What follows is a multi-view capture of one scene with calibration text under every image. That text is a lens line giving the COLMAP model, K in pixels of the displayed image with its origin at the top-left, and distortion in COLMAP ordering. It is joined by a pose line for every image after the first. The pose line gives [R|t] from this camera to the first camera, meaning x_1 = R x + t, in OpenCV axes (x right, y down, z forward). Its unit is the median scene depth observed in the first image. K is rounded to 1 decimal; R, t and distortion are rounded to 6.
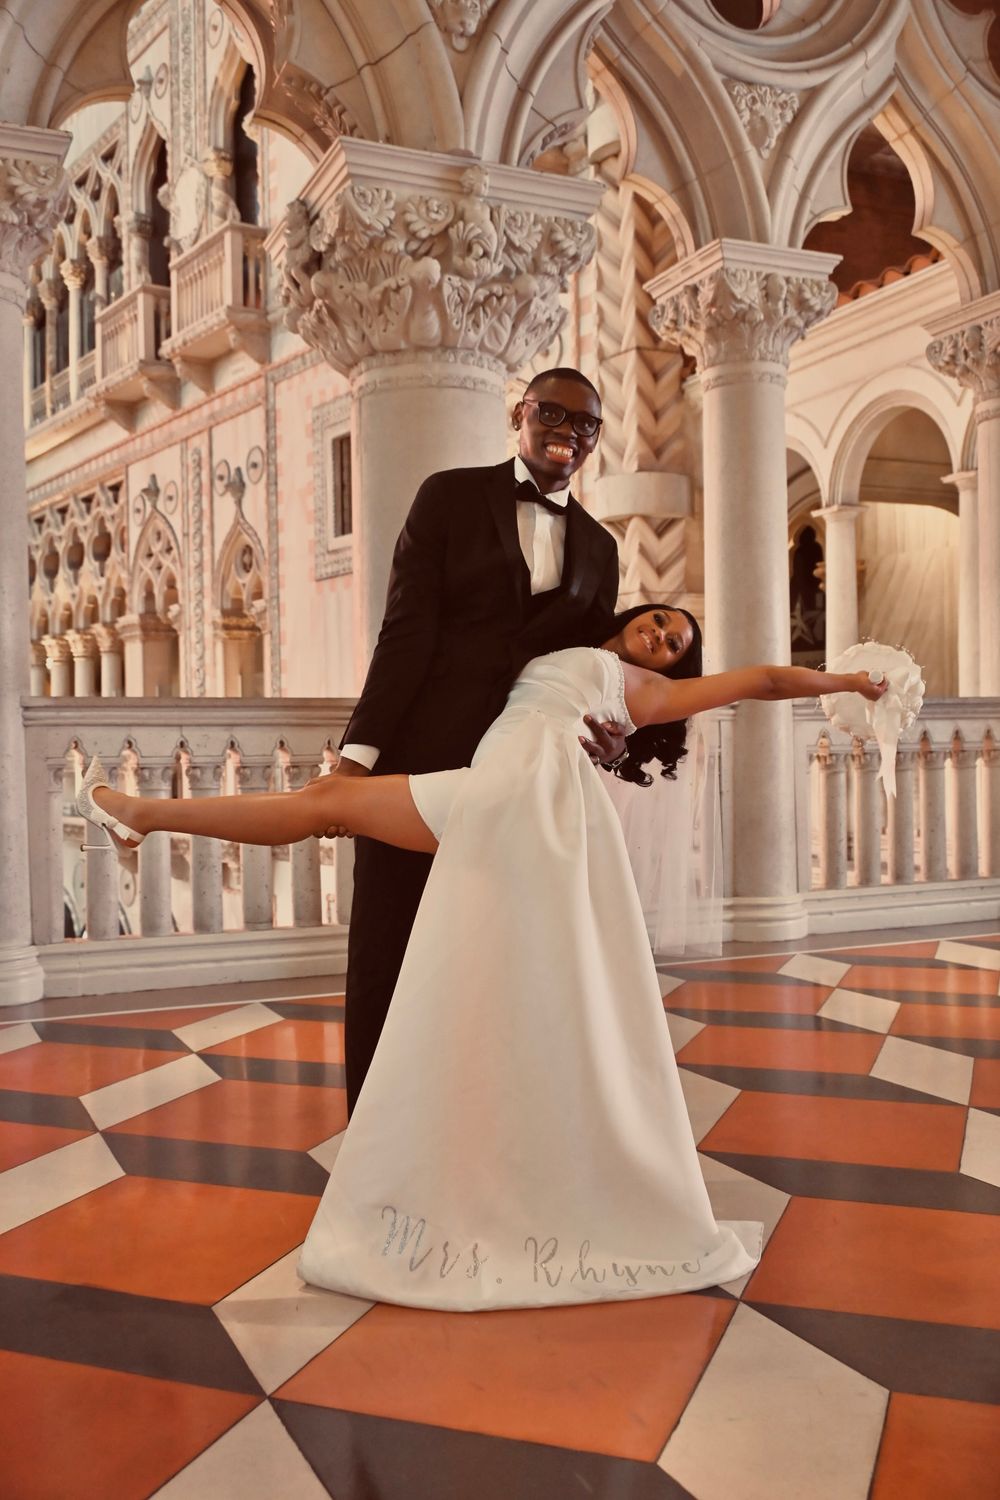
lens RADIAL K [[1438.4, 0, 500.1], [0, 1438.4, 754.5], [0, 0, 1]] dist [-0.007575, 0.000000]
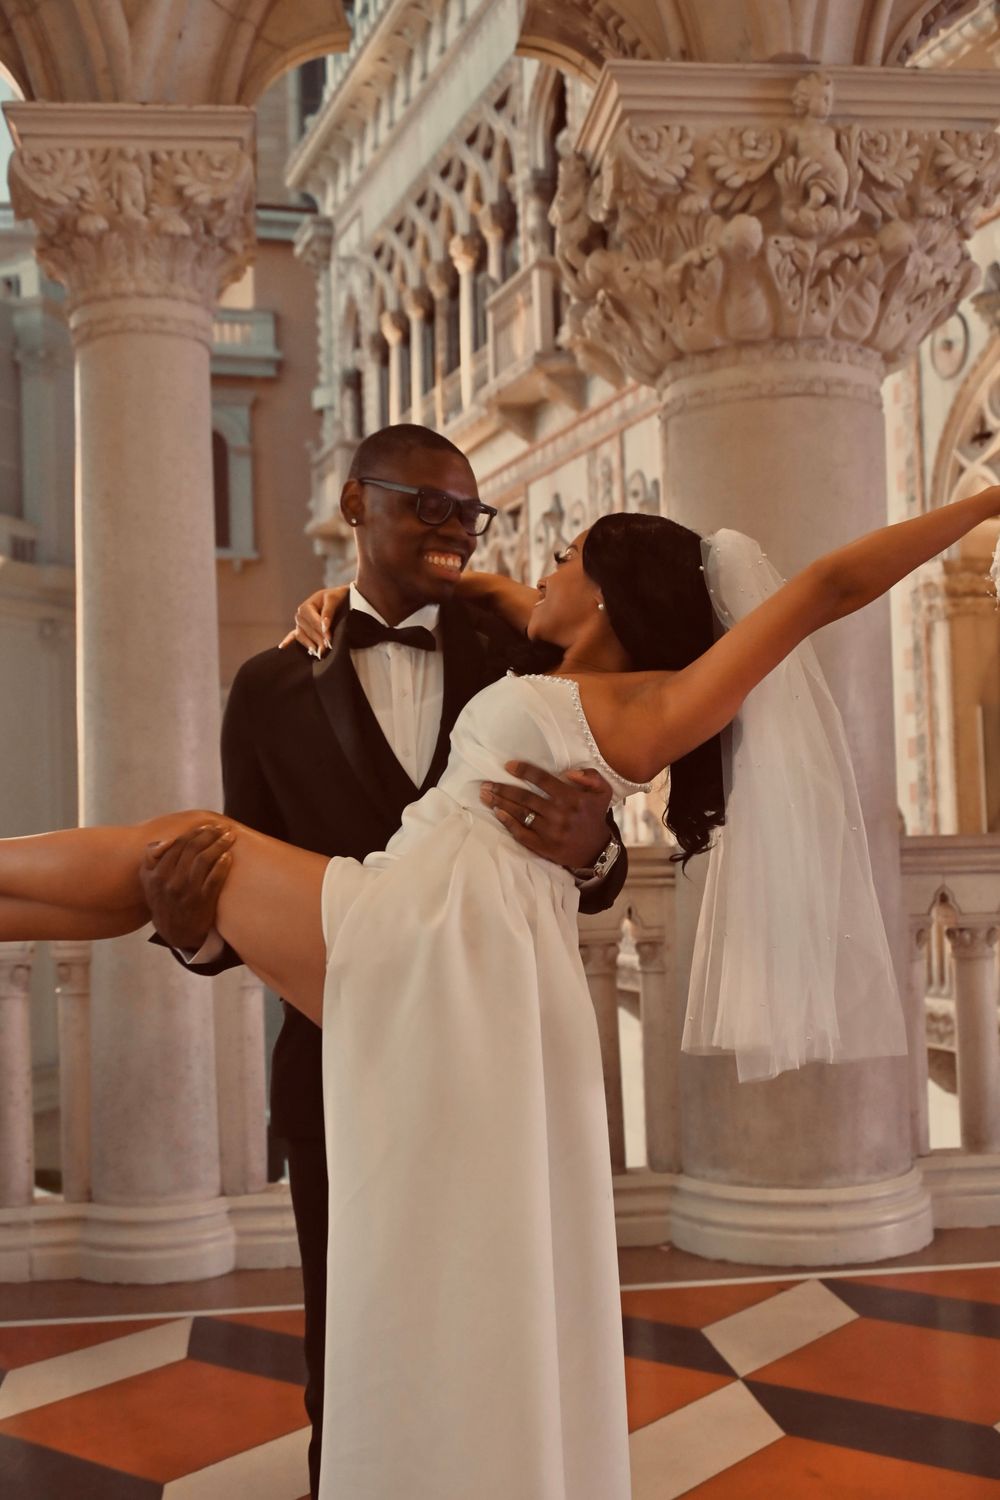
lens RADIAL K [[1819.8, 0, 491.4], [0, 1819.8, 745.4], [0, 0, 1]] dist [0.008596, 0.000000]
pose [[0.951781, -0.025526, -0.305716, 0.091925], [0.013858, 0.999093, -0.040275, -0.055154], [0.306466, 0.034096, 0.951271, 0.133196]]
